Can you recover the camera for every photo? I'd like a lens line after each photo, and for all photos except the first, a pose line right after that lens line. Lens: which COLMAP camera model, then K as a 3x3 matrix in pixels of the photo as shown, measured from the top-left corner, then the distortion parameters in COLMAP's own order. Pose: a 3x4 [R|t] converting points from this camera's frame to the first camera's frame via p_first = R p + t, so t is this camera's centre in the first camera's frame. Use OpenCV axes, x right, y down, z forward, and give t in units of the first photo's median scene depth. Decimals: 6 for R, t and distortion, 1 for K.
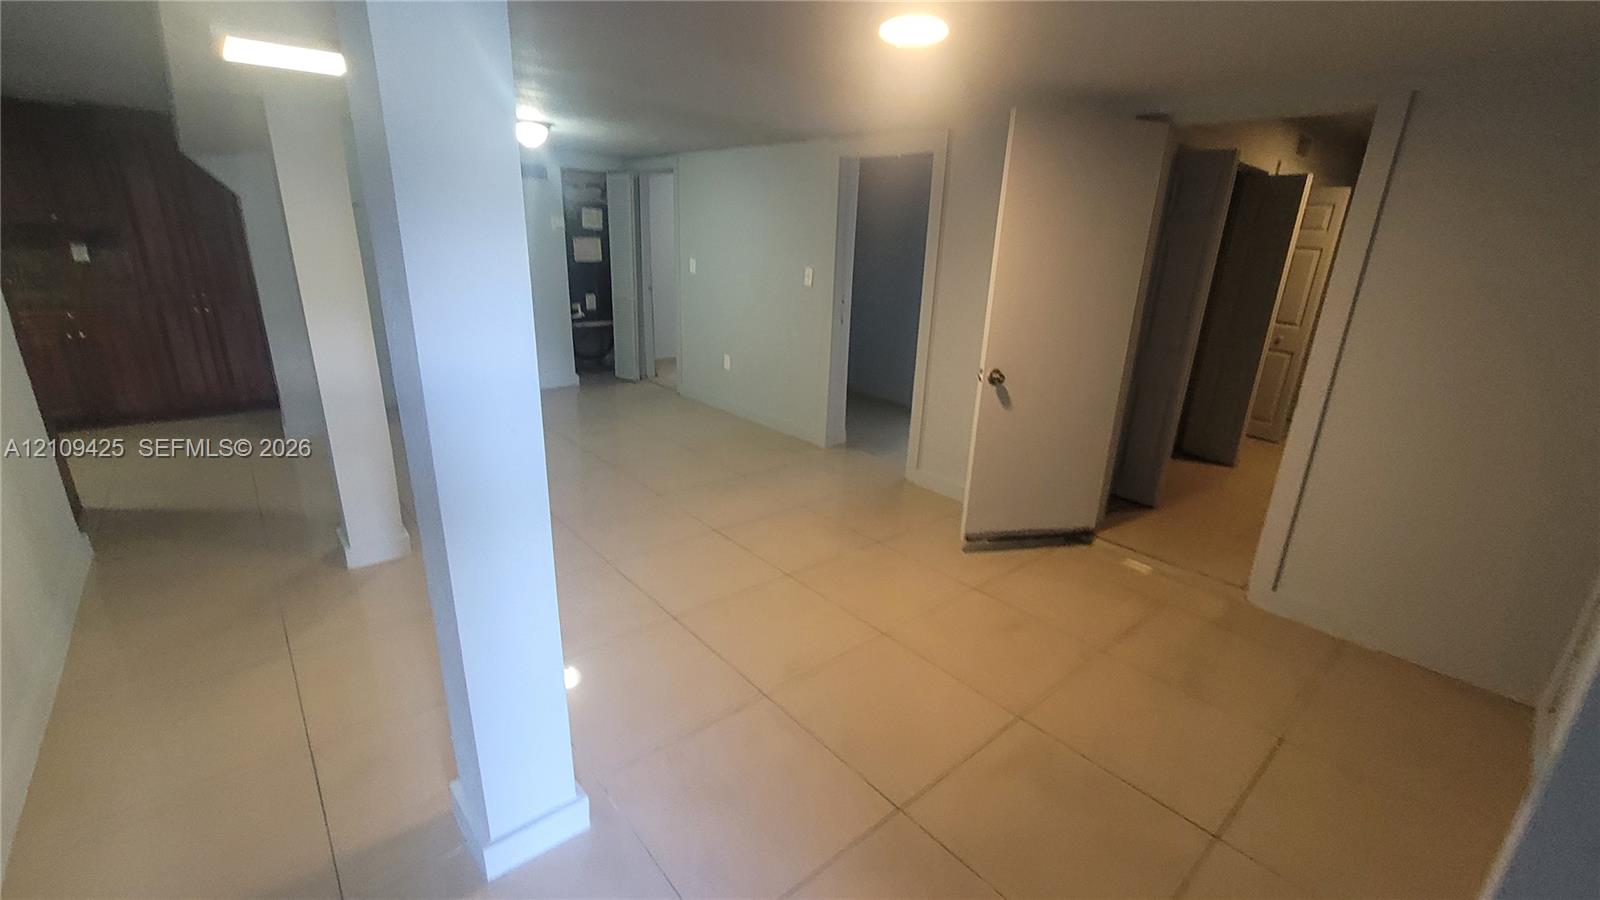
lens RADIAL K [[667.2, 0, 802.9], [0, 667.2, 454.9], [0, 0, 1]] dist [-0.001246, -0.000234]
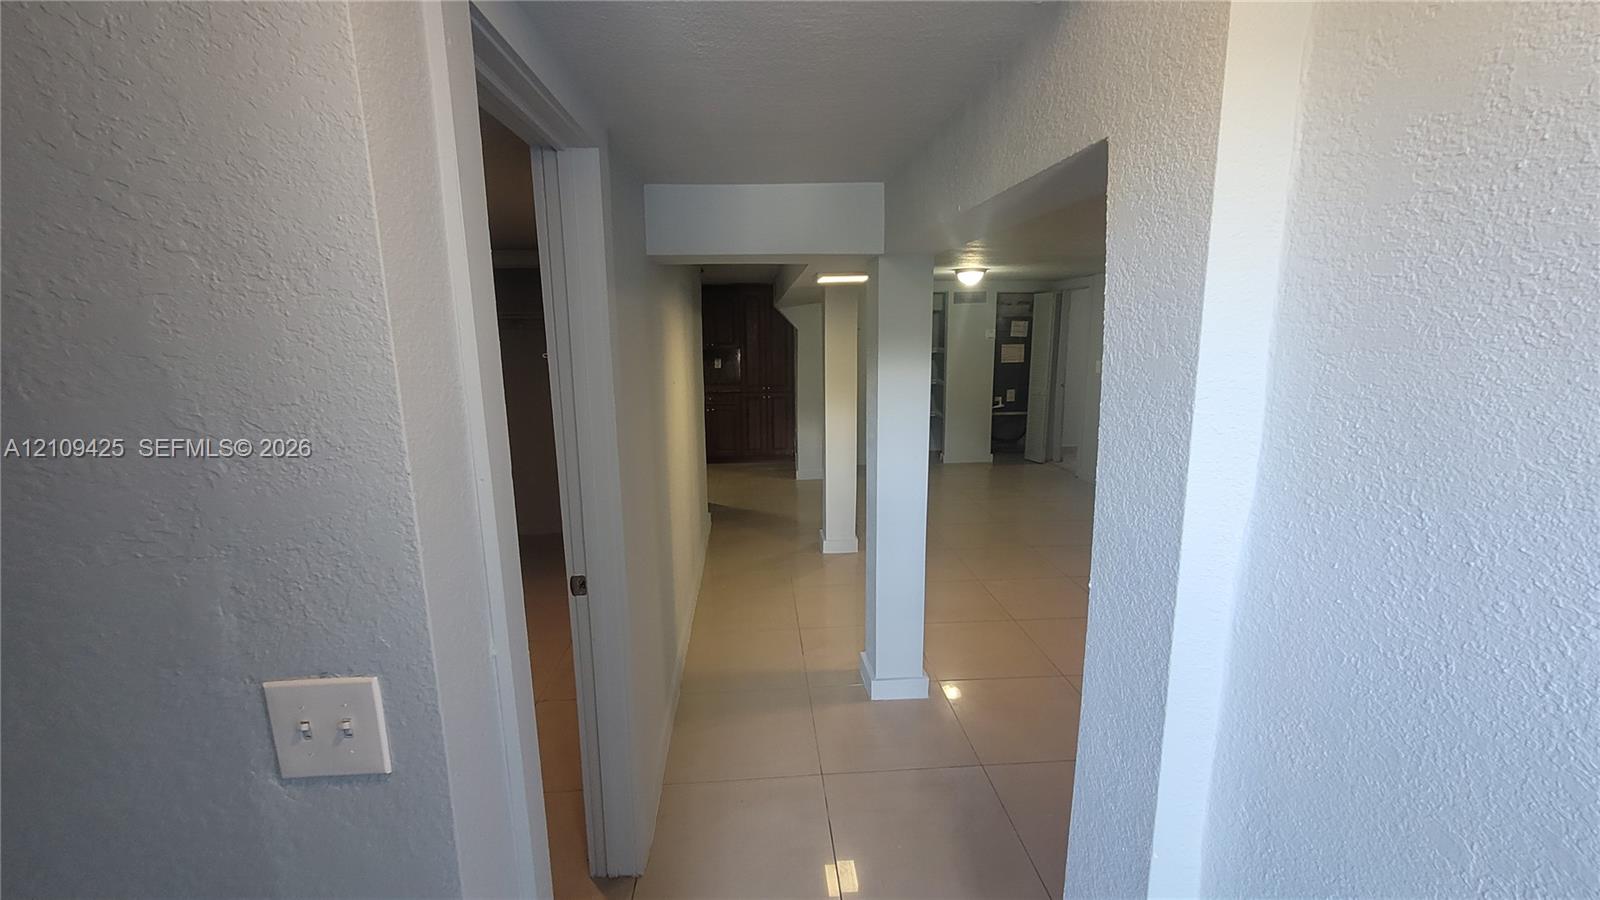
lens RADIAL K [[667.2, 0, 802.9], [0, 667.2, 454.9], [0, 0, 1]] dist [-0.001246, -0.000234]
pose [[0.803816, 0.067278, -0.591061, 0.103216], [-0.148168, 0.984914, -0.089392, 0.040855], [0.576130, 0.159431, 0.801658, -0.170976]]
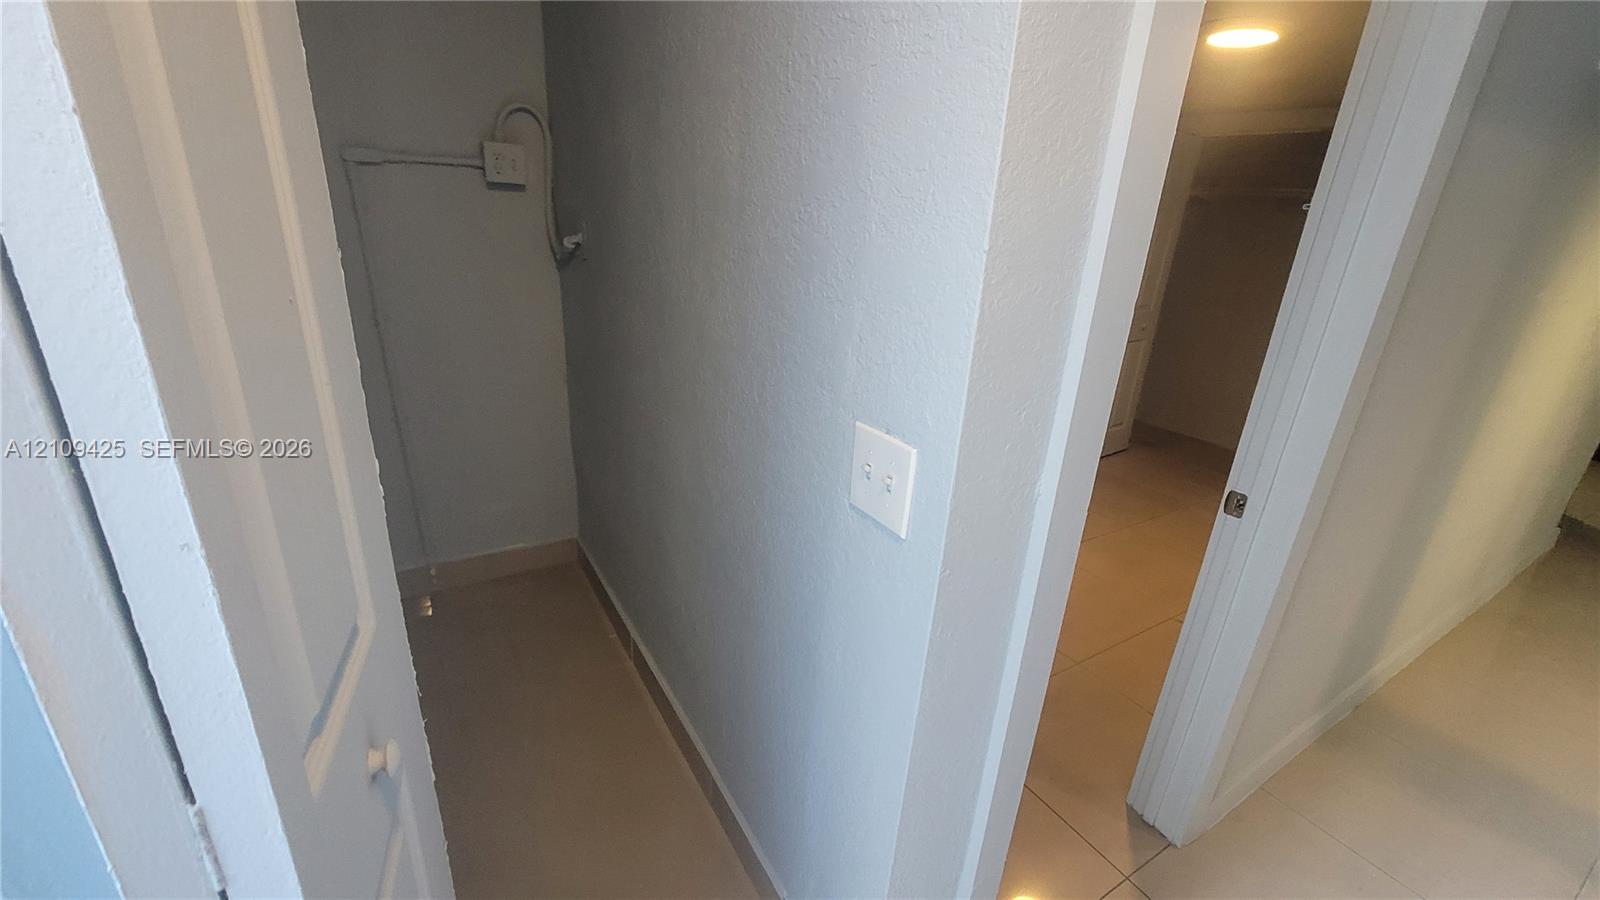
lens RADIAL K [[669.6, 0, 800.9], [0, 669.6, 449.7], [0, 0, 1]] dist [-0.001426, -0.000106]
pose [[-0.152296, 0.302535, -0.940892, 0.096847], [-0.372988, 0.864008, 0.338187, 0.046075], [0.915252, 0.402446, -0.018742, -0.128462]]
